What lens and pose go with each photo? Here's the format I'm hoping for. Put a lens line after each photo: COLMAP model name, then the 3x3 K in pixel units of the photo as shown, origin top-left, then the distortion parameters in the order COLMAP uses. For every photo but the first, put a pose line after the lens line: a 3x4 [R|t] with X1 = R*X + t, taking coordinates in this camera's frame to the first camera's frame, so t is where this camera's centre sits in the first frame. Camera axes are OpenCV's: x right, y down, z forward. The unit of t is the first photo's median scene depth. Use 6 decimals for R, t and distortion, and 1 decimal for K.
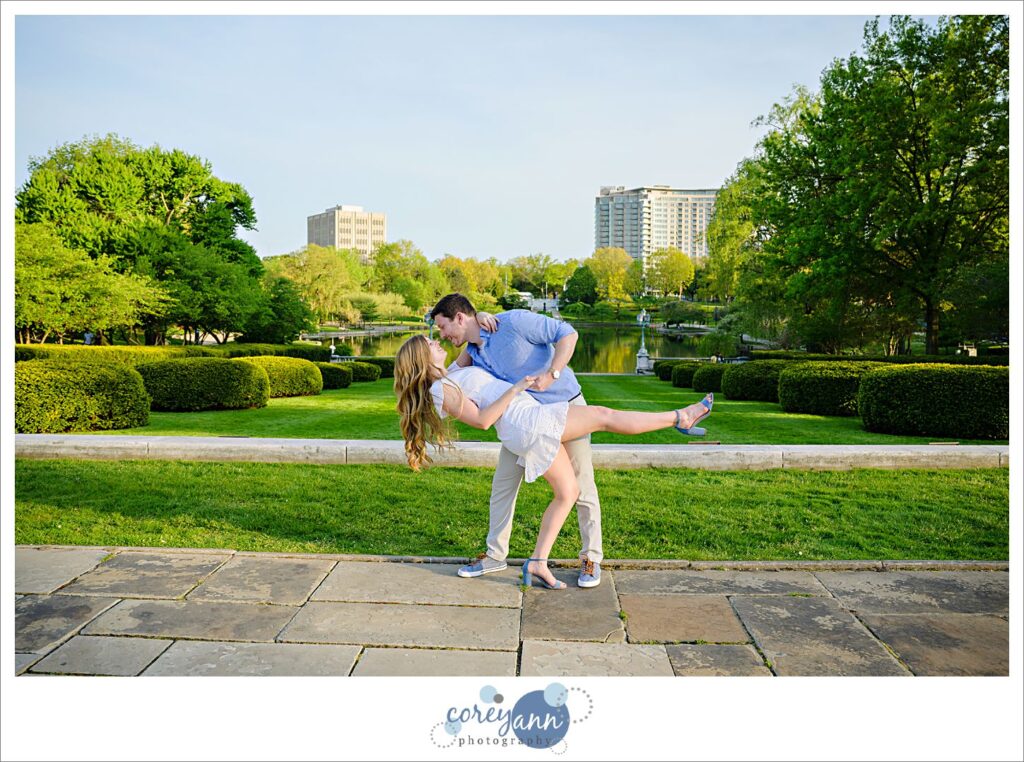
lens RADIAL K [[891.6, 0, 512.0], [0, 891.6, 381.0], [0, 0, 1]] dist [-0.018441, -0.003401]
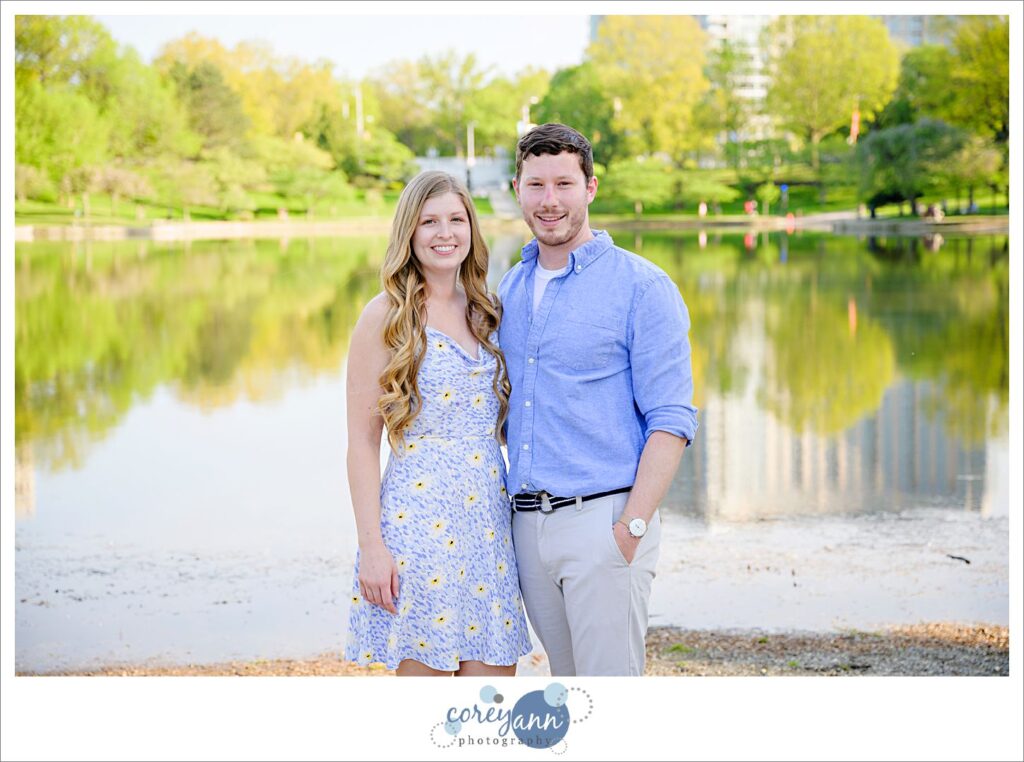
lens RADIAL K [[1804.6, 0, 512.0], [0, 1804.6, 381.0], [0, 0, 1]] dist [0.288458, 0.029995]
pose [[0.997891, -0.019854, 0.061804, 0.006863], [0.019618, 0.999798, 0.004422, -0.004870], [-0.061879, -0.003200, 0.998079, 0.228611]]
